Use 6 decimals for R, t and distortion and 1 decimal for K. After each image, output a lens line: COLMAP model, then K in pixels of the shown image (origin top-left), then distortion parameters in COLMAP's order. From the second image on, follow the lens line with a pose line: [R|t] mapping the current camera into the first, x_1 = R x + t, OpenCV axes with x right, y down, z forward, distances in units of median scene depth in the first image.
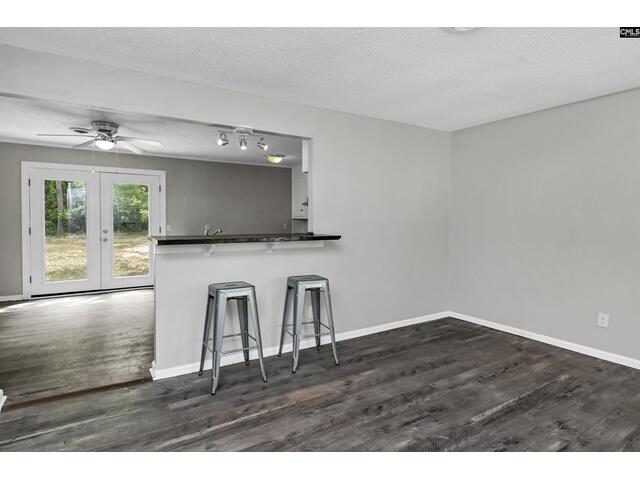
lens RADIAL K [[357.0, 0, 320.7], [0, 357.0, 224.7], [0, 0, 1]] dist [-0.017715, -0.003533]
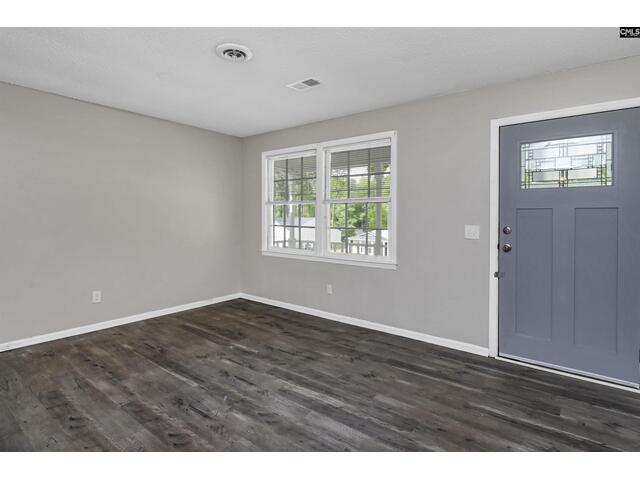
lens RADIAL K [[333.8, 0, 319.7], [0, 333.8, 210.3], [0, 0, 1]] dist [-0.000299, -0.002672]
pose [[-0.352998, 0.007010, 0.935598, -0.611409], [0.001906, 0.999975, -0.006773, -0.013519], [-0.935622, -0.000607, -0.353003, 0.828301]]
